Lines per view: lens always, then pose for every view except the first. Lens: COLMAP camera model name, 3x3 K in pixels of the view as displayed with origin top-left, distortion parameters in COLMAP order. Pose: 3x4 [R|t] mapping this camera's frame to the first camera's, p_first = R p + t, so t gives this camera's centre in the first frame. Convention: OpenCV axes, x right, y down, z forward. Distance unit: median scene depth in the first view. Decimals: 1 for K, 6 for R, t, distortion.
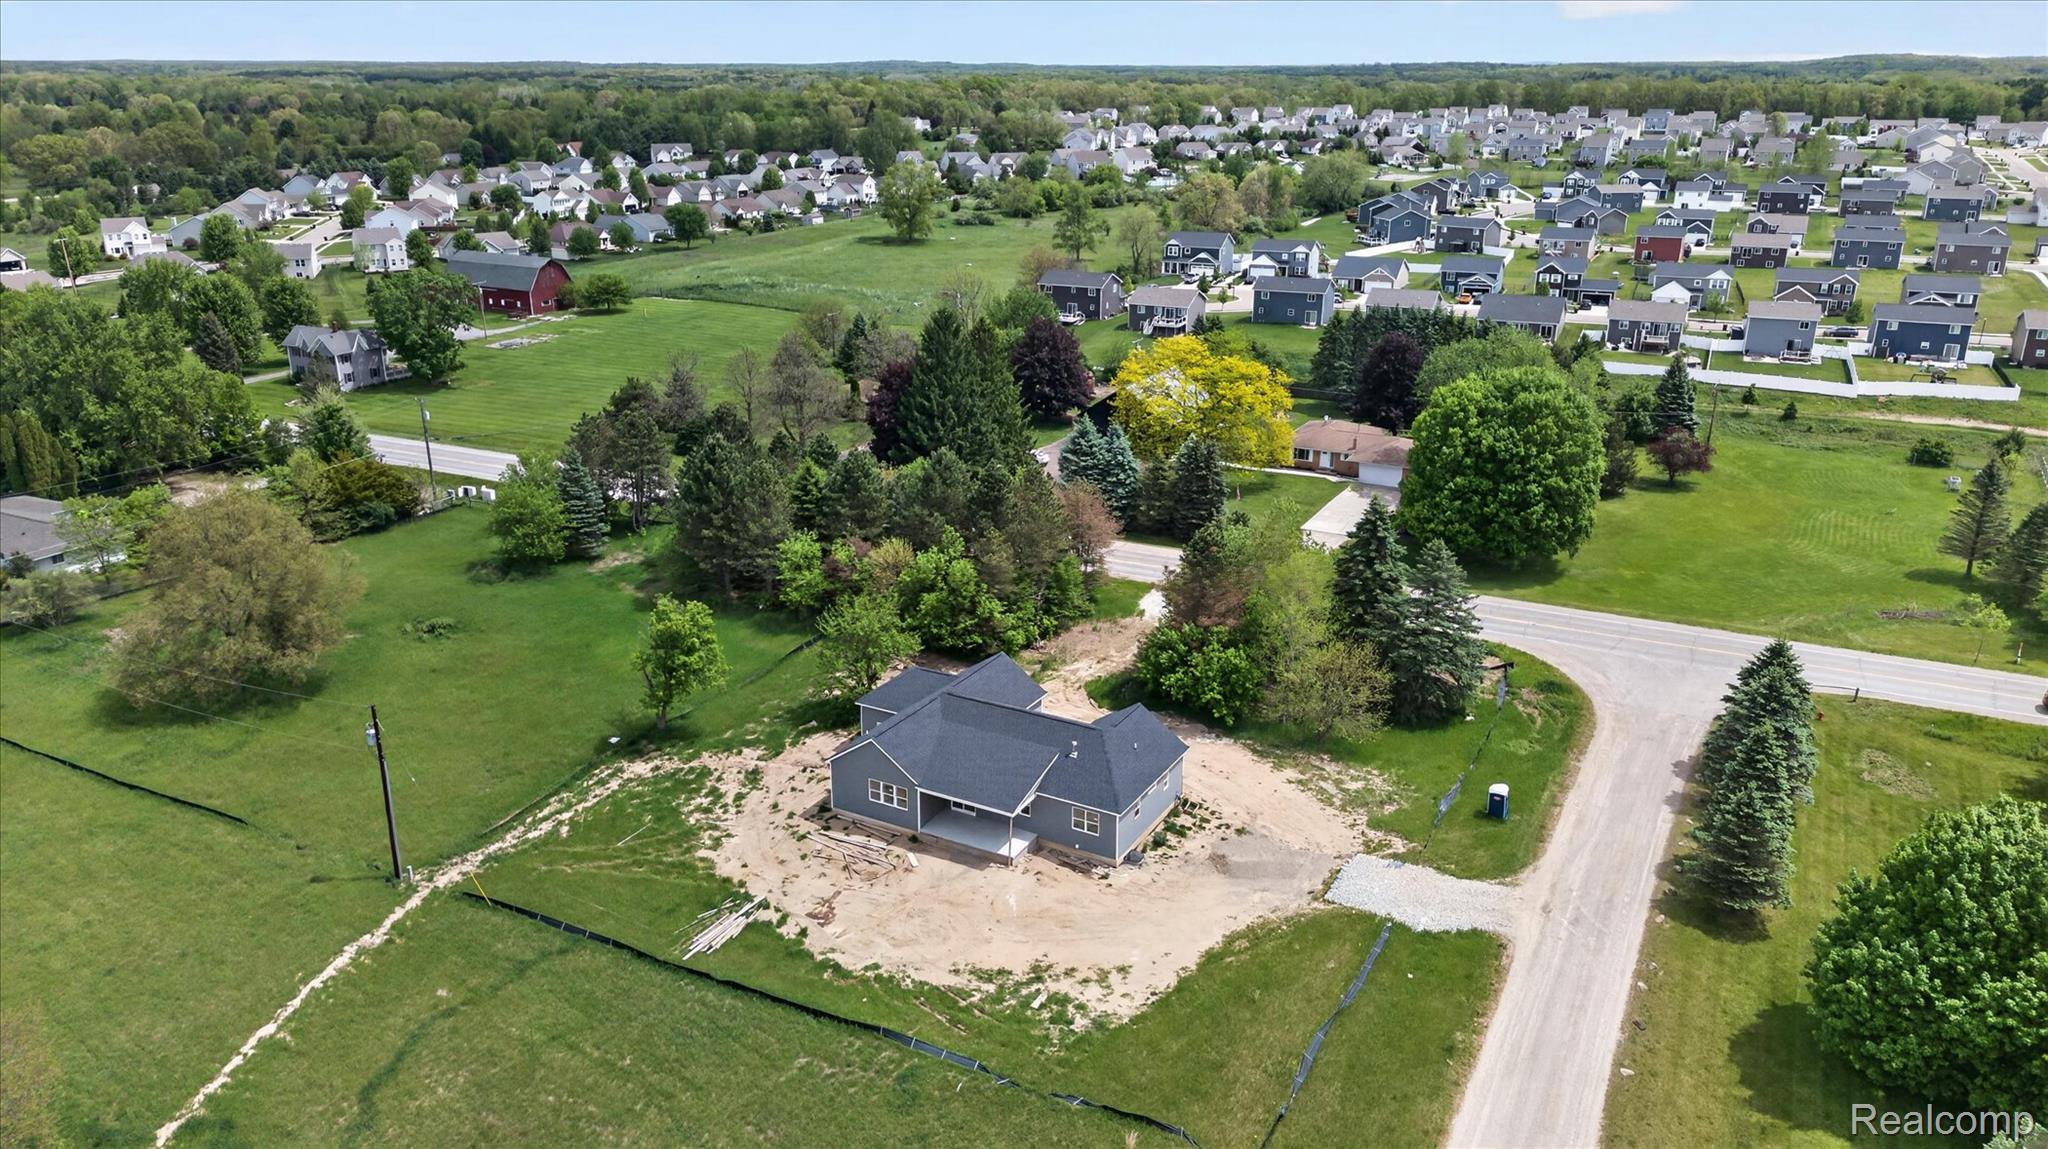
lens RADIAL K [[1446.2, 0, 1020.6], [0, 1446.2, 580.7], [0, 0, 1]] dist [0.066962, -0.056710]
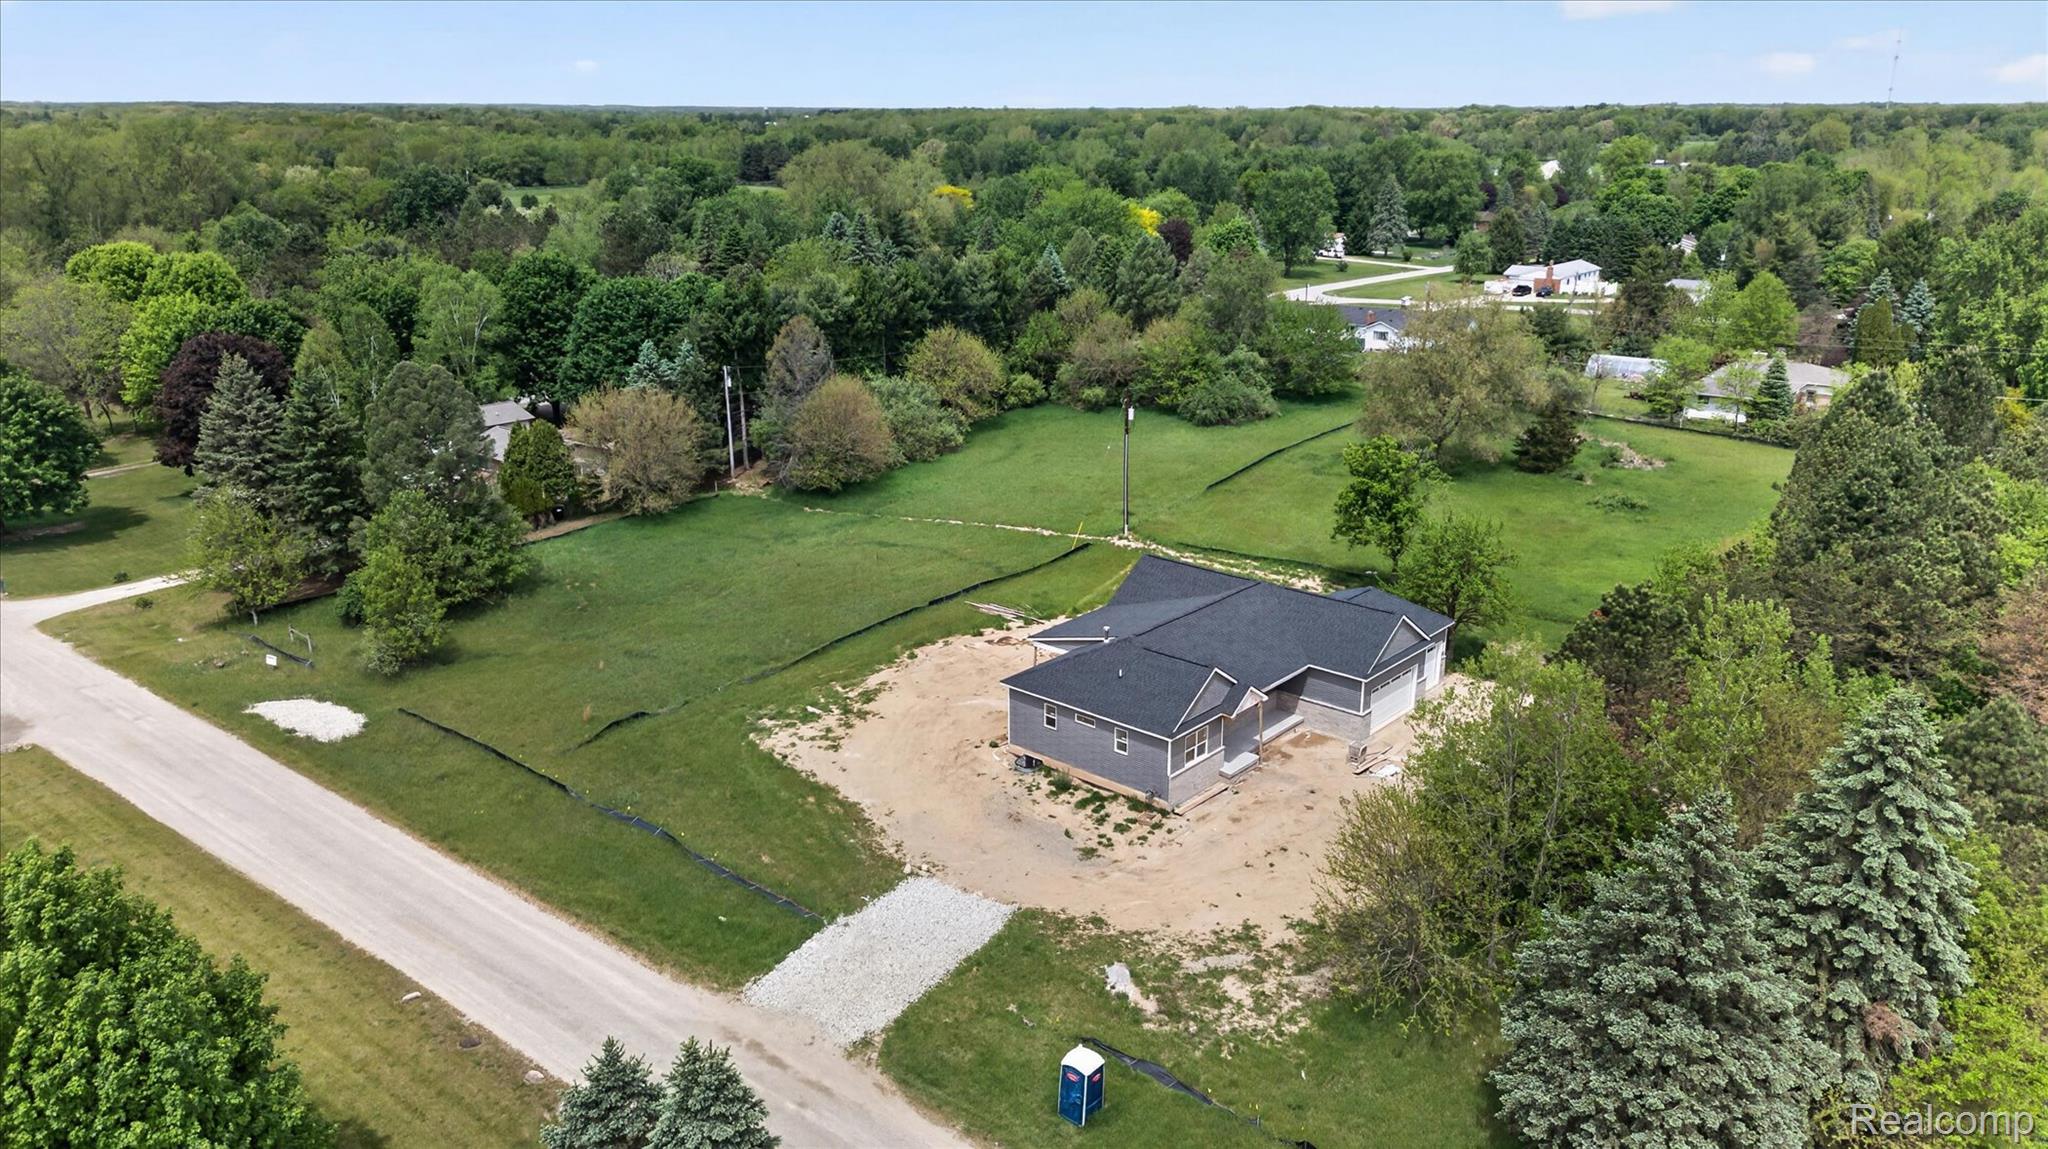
lens RADIAL K [[1446.2, 0, 1027.6], [0, 1446.2, 574.8], [0, 0, 1]] dist [0.066962, -0.056710]
pose [[-0.196910, 0.300590, -0.933205, 0.426225], [-0.330559, 0.875753, 0.351834, -0.098580], [0.923015, 0.377759, -0.073082, 0.542961]]
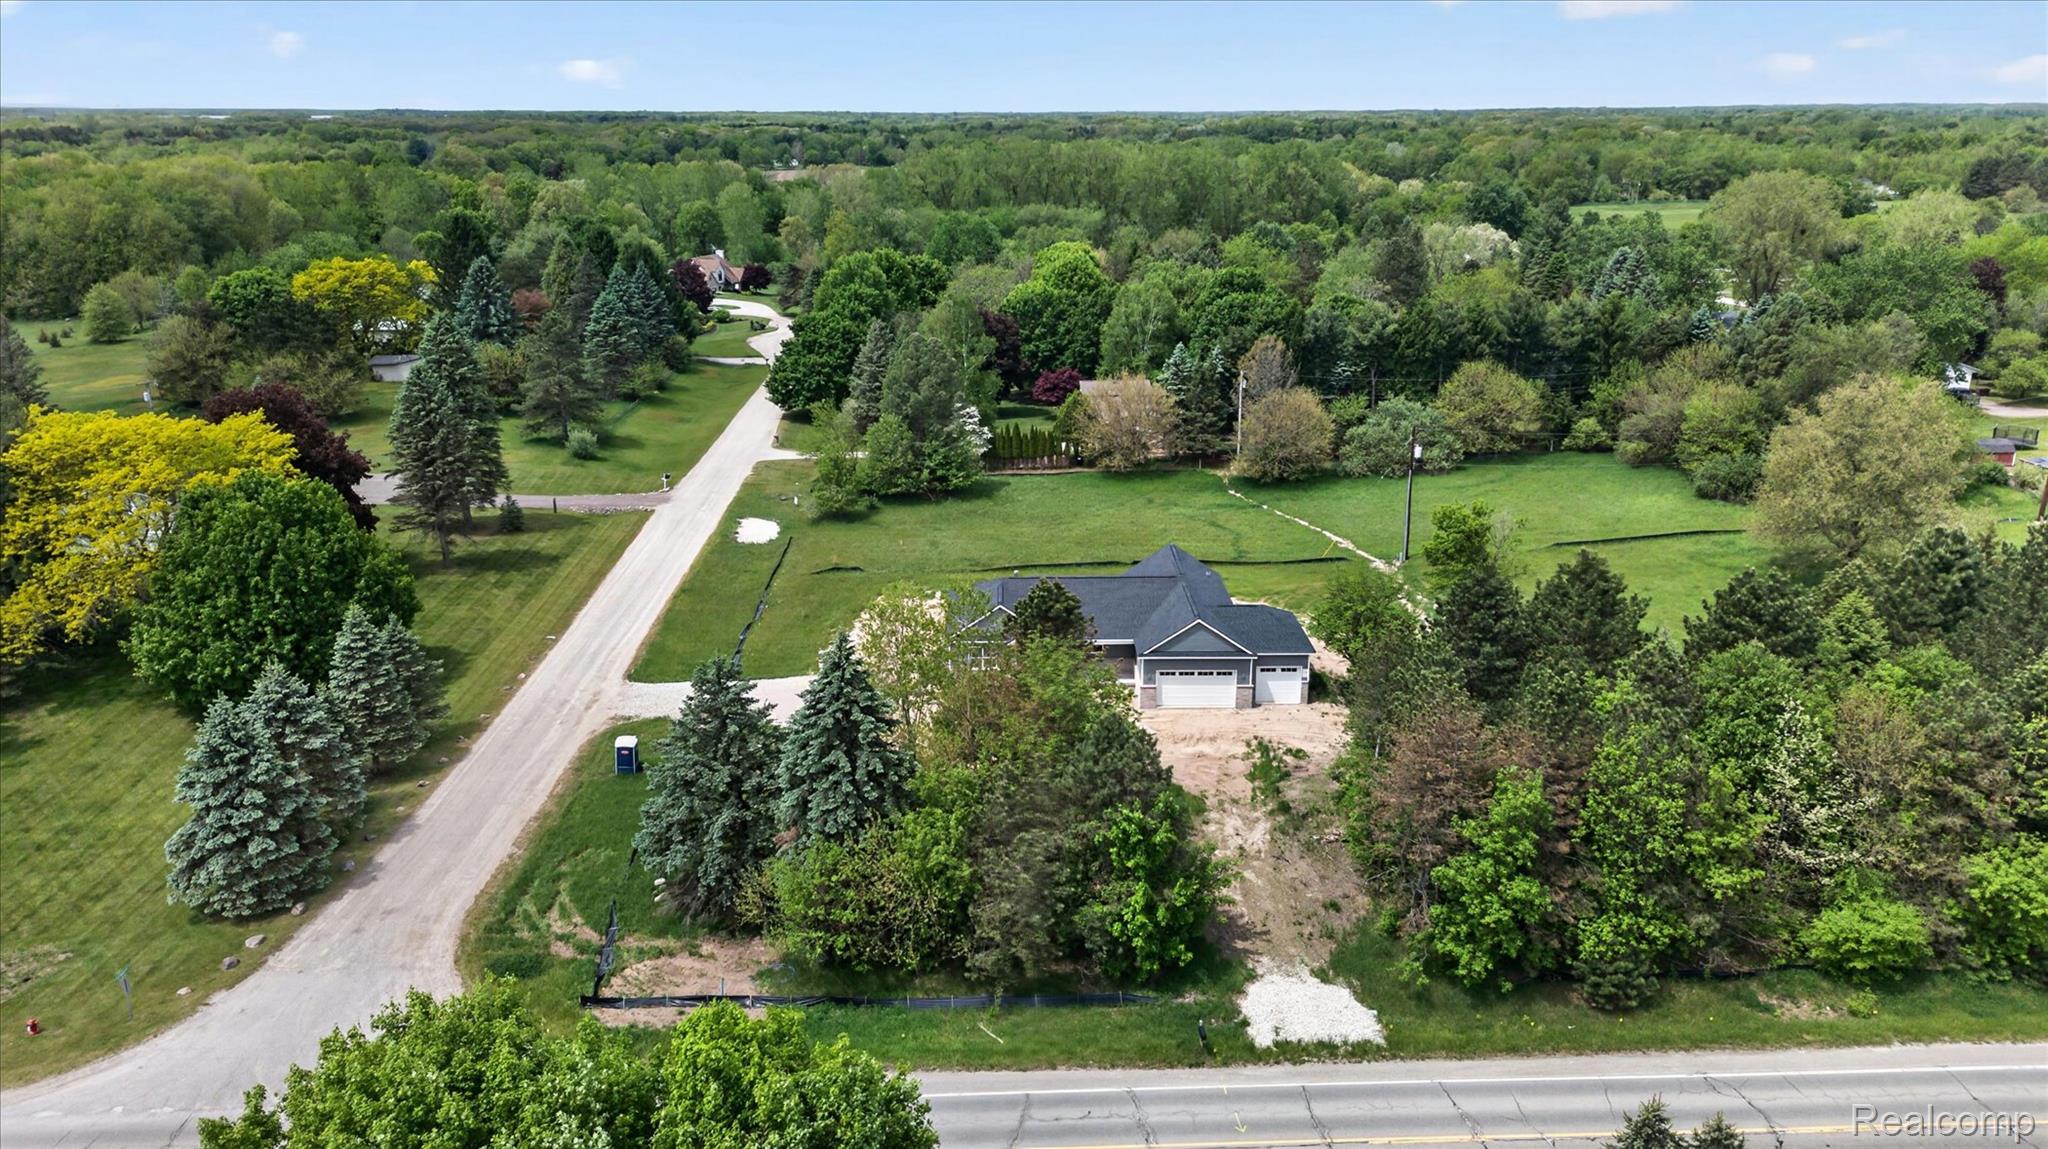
lens RADIAL K [[1446.2, 0, 1024.1], [0, 1446.2, 578.7], [0, 0, 1]] dist [0.066962, -0.056710]
pose [[-0.864061, 0.157463, -0.478126, 0.297392], [-0.165909, 0.807666, 0.565818, -0.268888], [0.475262, 0.568226, -0.671748, 0.936118]]
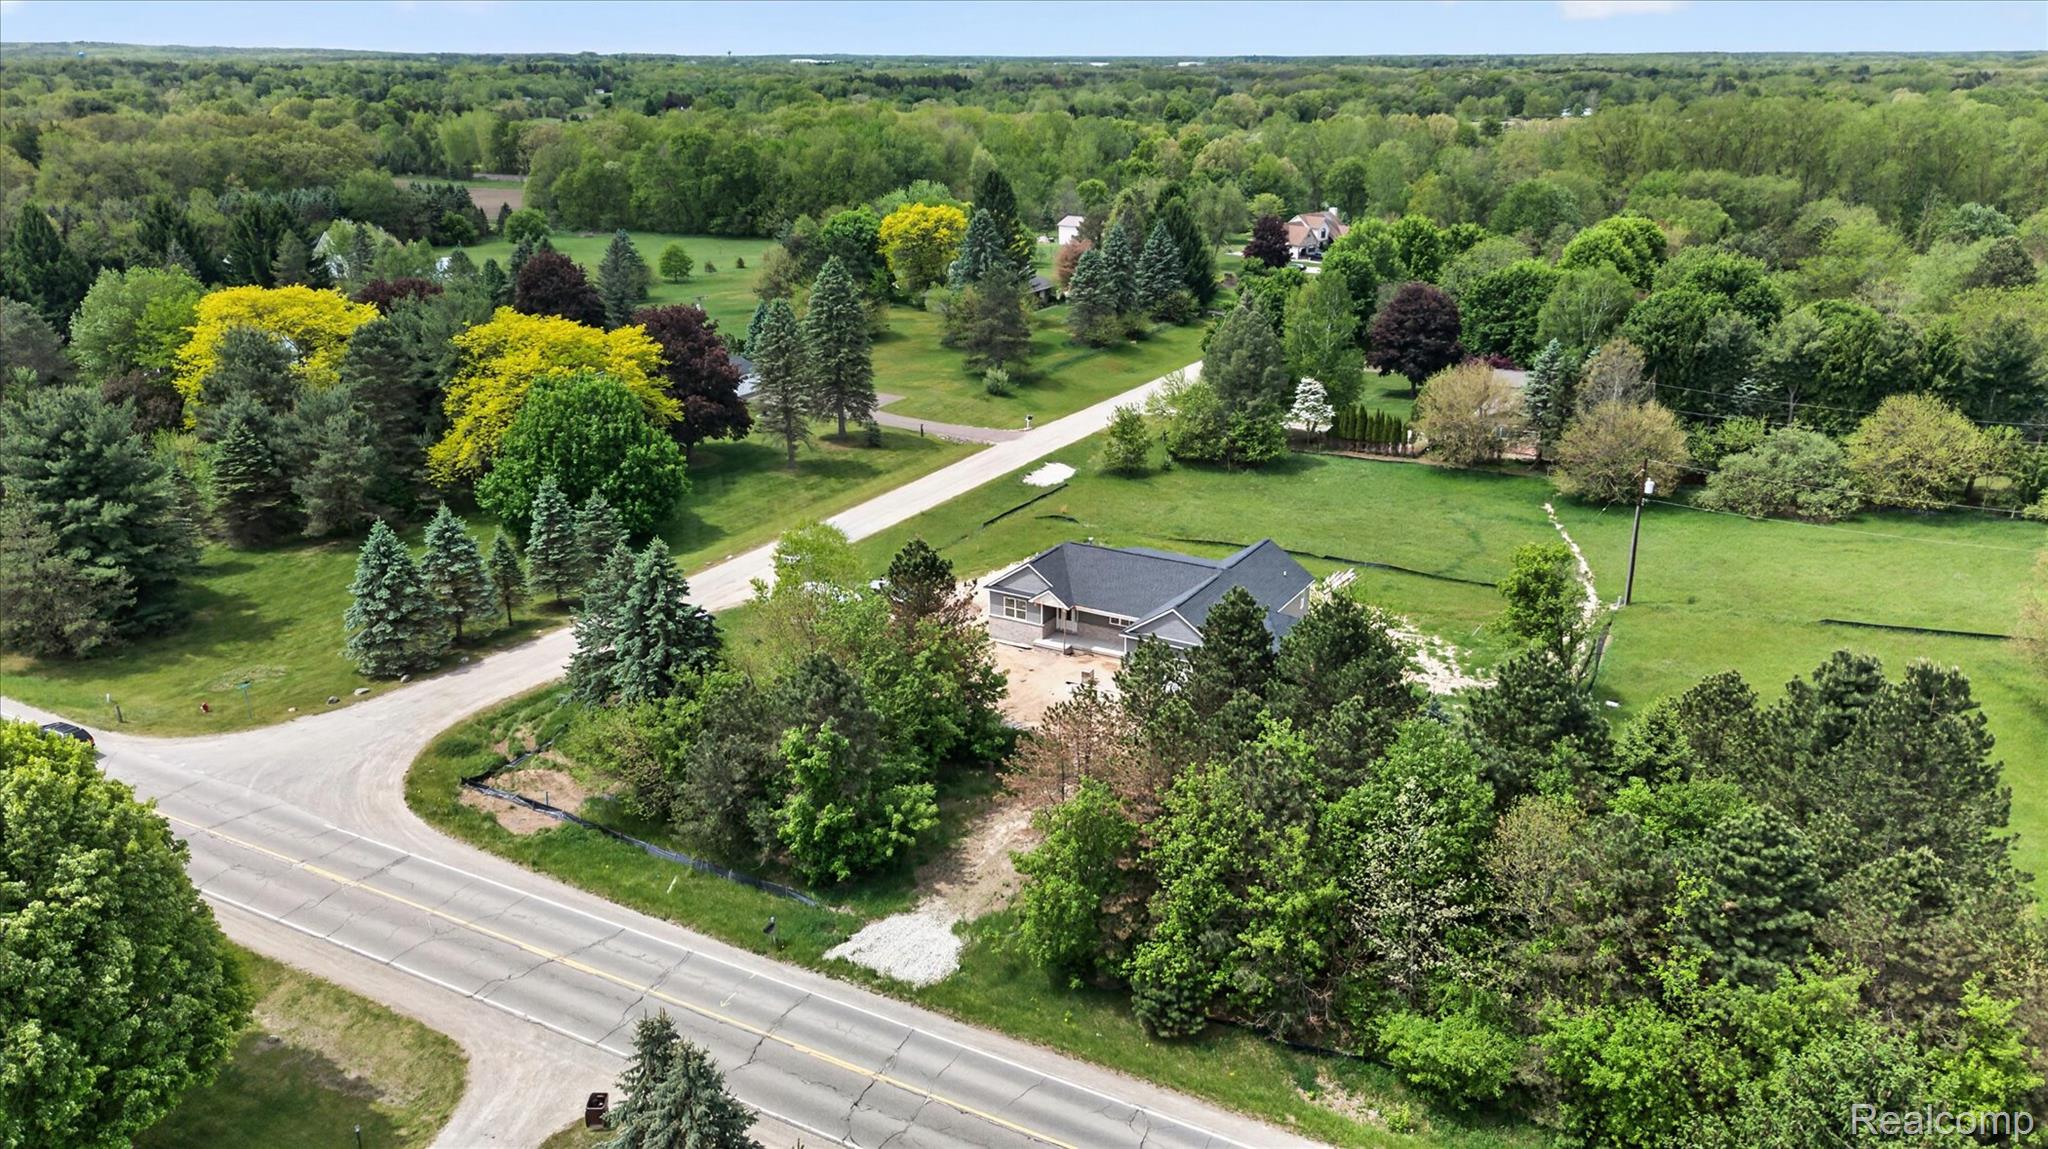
lens RADIAL K [[1446.2, 0, 1016.0], [0, 1446.2, 566.6], [0, 0, 1]] dist [0.066962, -0.056710]
pose [[-0.999902, -0.001462, 0.013917, 0.042623], [0.007609, 0.777833, 0.628424, -0.321812], [-0.011744, 0.628469, -0.777746, 1.032801]]
